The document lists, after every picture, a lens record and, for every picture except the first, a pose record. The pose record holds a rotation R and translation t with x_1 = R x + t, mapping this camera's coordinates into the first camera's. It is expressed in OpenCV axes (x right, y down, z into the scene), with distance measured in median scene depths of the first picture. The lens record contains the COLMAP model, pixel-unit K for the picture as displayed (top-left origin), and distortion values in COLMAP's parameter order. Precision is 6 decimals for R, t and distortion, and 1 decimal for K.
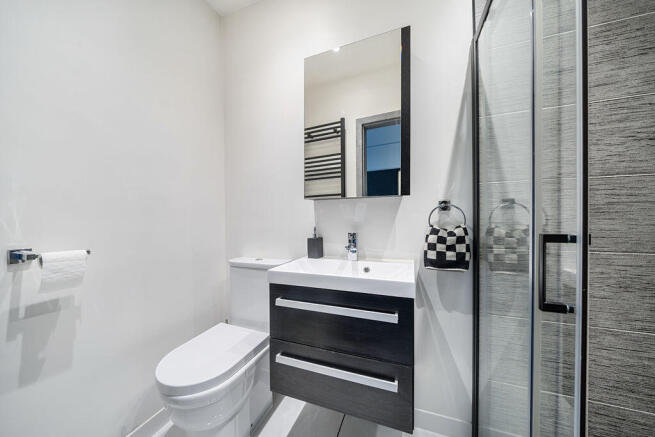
lens RADIAL K [[224.5, 0, 327.0], [0, 224.5, 222.3], [0, 0, 1]] dist [0.003171, 0.000116]
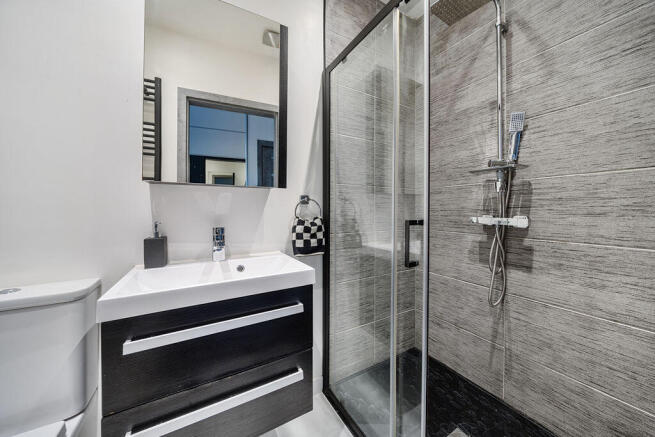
lens RADIAL K [[224.5, 0, 327.0], [0, 224.5, 211.4], [0, 0, 1]] dist [0.003171, 0.000116]
pose [[0.649740, 0.003205, 0.760150, -0.284295], [0.009402, 0.999881, -0.012253, 0.000773], [-0.760098, 0.015108, 0.649633, 0.166501]]
